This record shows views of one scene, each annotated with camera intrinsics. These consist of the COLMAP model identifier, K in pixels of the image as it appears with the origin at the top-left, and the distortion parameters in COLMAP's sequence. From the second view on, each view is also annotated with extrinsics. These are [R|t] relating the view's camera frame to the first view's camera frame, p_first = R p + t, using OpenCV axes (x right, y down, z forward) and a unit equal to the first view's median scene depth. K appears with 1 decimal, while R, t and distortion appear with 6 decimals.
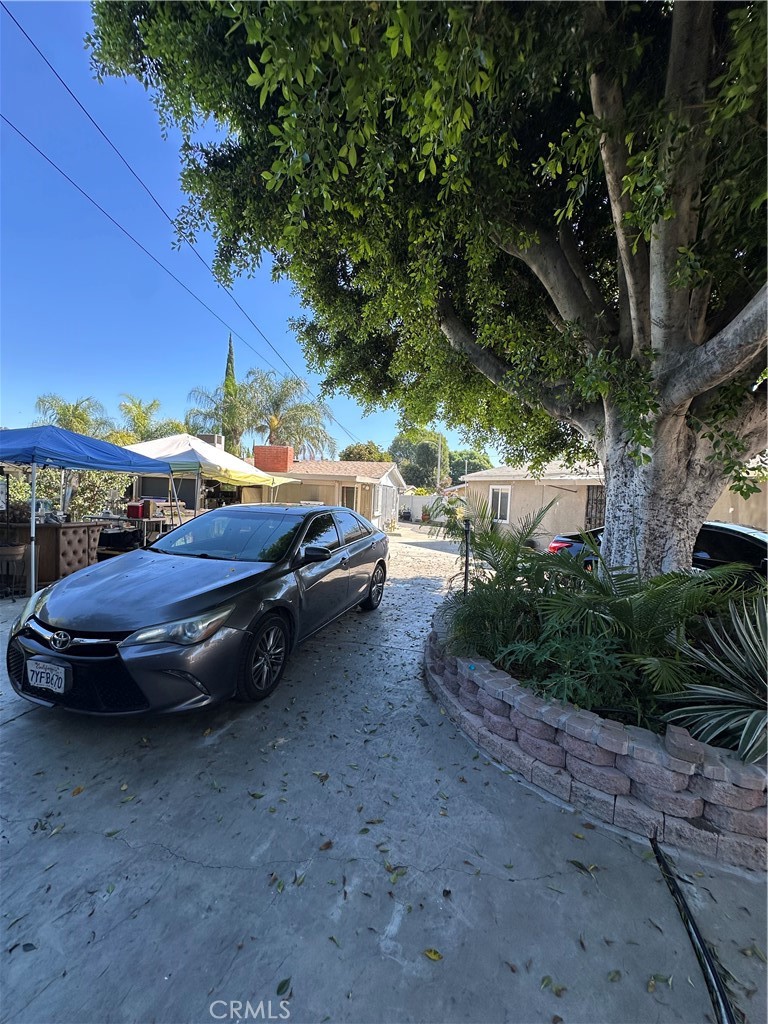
lens RADIAL K [[410.1, 0, 383.3], [0, 410.1, 511.7], [0, 0, 1]] dist [-0.001524, -0.000269]
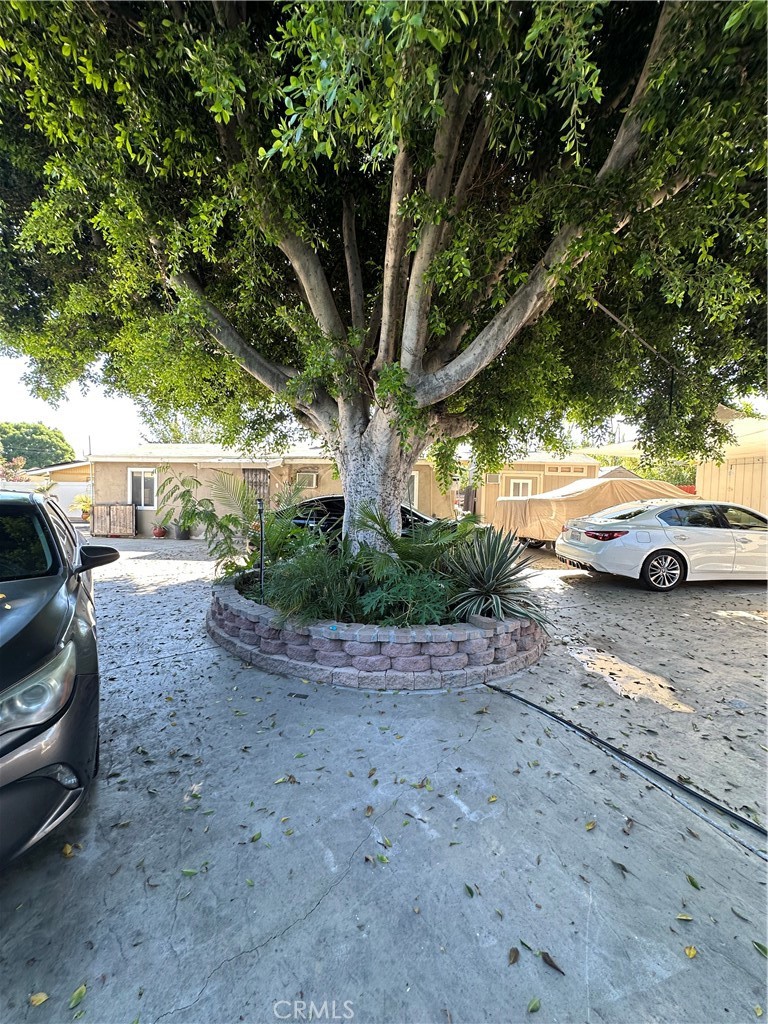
lens RADIAL K [[410.1, 0, 383.1], [0, 410.1, 512.1], [0, 0, 1]] dist [-0.001524, -0.000269]
pose [[0.600019, -0.071395, 0.796794, -0.706463], [0.041570, 0.997447, 0.058070, 0.009705], [-0.798905, -0.001721, 0.601455, 0.286268]]
